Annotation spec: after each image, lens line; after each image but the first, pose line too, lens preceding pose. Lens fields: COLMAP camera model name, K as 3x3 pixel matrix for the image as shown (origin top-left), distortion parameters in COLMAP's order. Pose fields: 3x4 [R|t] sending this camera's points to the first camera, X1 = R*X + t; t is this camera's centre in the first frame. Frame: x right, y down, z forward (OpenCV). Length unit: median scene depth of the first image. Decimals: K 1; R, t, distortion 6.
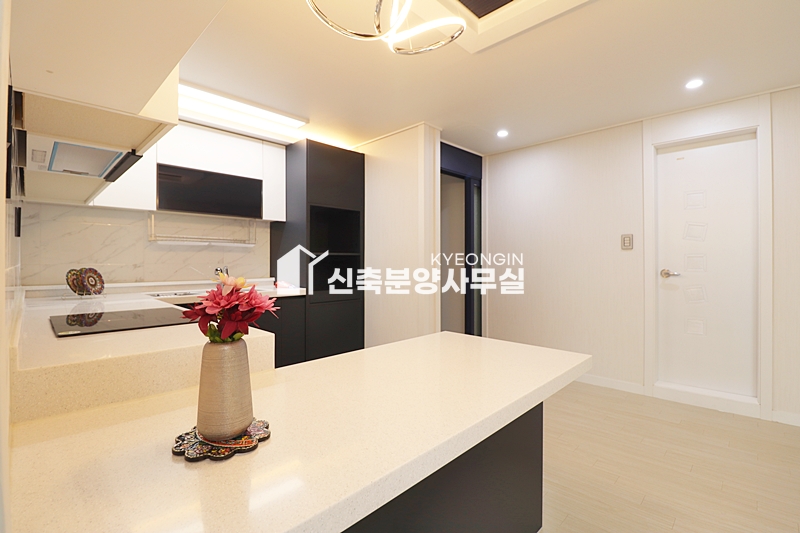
lens RADIAL K [[367.7, 0, 401.8], [0, 367.7, 263.2], [0, 0, 1]] dist [-0.010013, -0.008855]
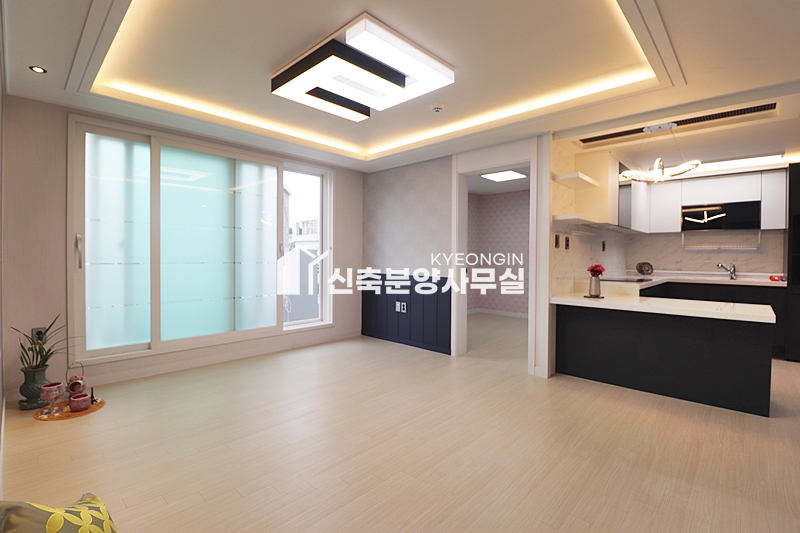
lens RADIAL K [[367.7, 0, 408.3], [0, 367.7, 262.8], [0, 0, 1]] dist [-0.010013, -0.008855]
pose [[0.022442, 0.016231, -0.999616, 0.943708], [-0.006677, 0.999848, 0.016085, -0.007139], [0.999726, 0.006313, 0.022547, -0.347190]]
